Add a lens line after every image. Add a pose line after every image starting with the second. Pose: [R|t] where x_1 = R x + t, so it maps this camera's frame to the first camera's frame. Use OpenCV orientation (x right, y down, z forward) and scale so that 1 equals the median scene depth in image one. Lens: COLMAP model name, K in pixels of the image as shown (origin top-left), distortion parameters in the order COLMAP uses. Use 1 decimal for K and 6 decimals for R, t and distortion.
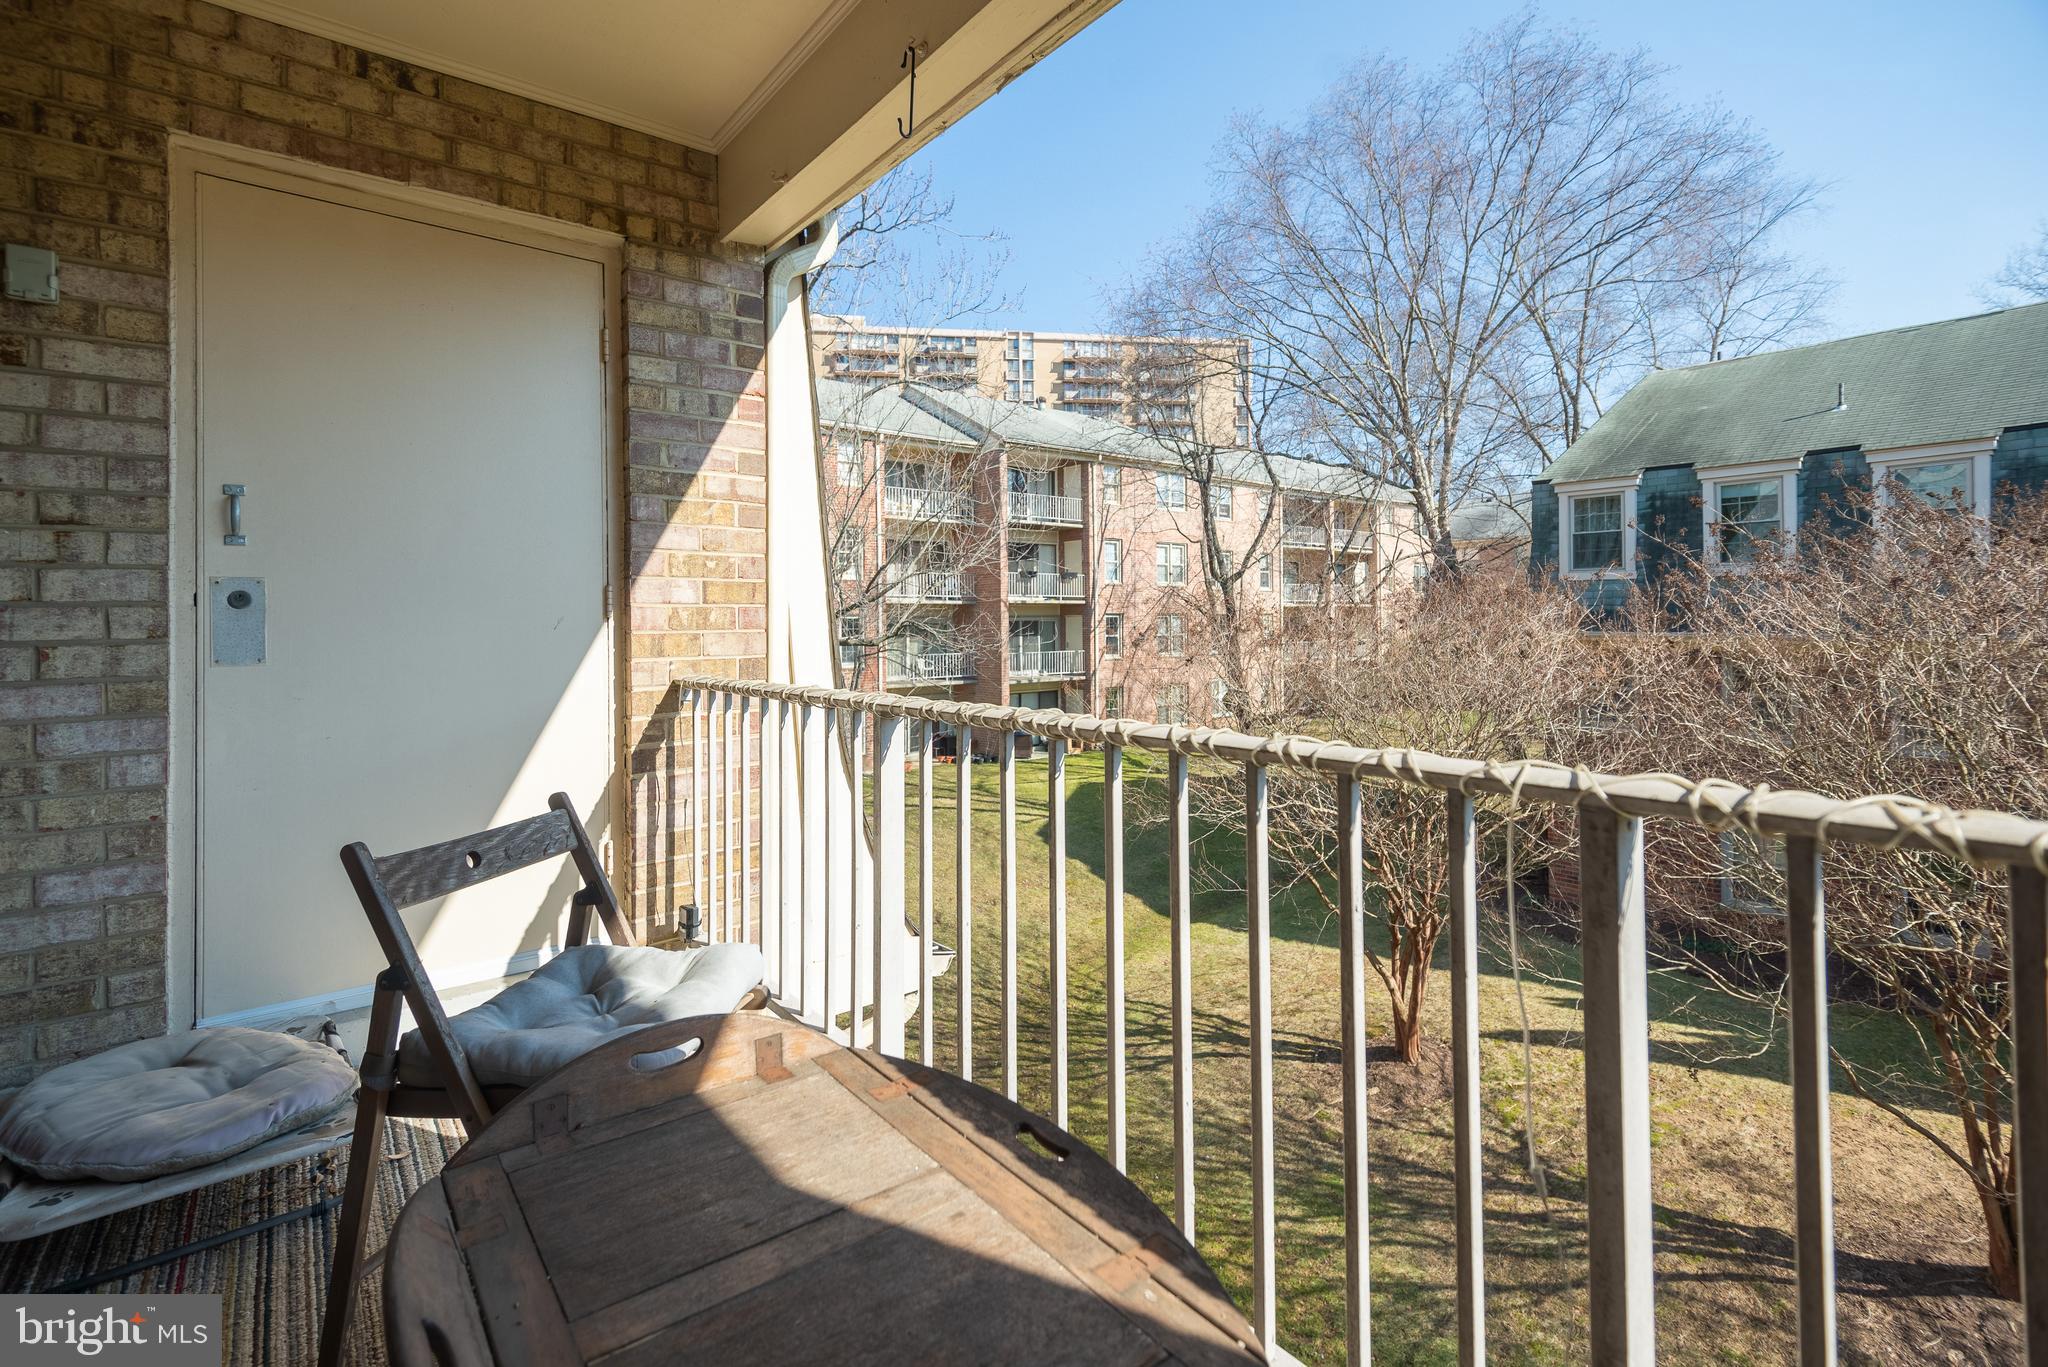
lens RADIAL K [[926.7, 0, 1017.5], [0, 926.7, 647.6], [0, 0, 1]] dist [0.038646, -0.018104]
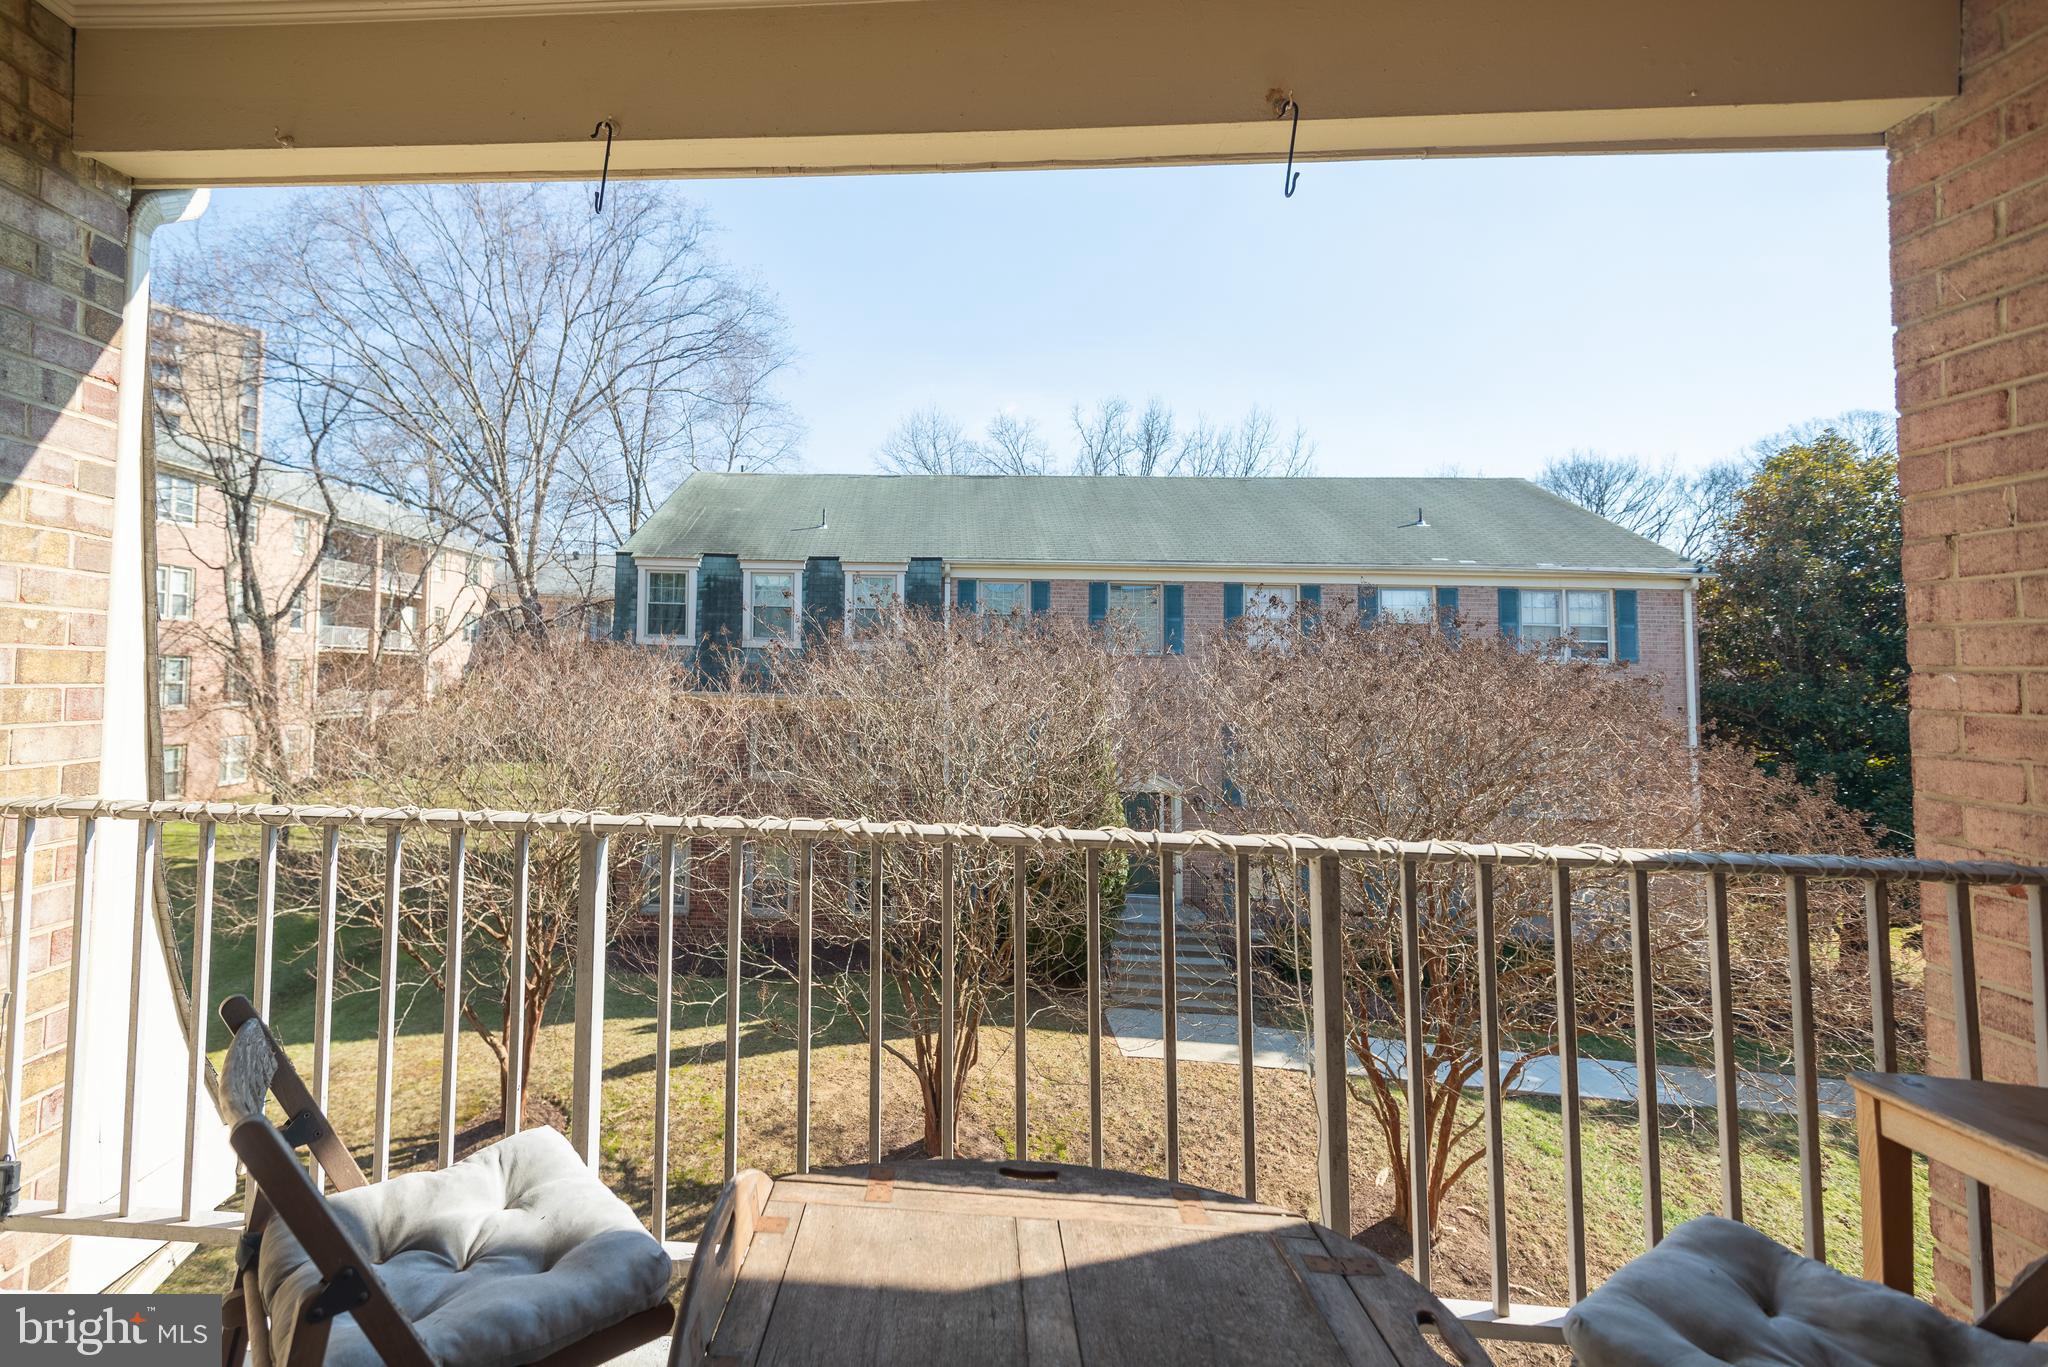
lens RADIAL K [[976.3, 0, 856.3], [0, 976.3, 650.5], [0, 0, 1]] dist [0.020642, -0.000205]
pose [[0.682876, 0.042688, 0.729286, -0.114077], [-0.009218, 0.998715, -0.049827, -0.010589], [-0.730476, 0.027304, 0.682392, 0.025907]]
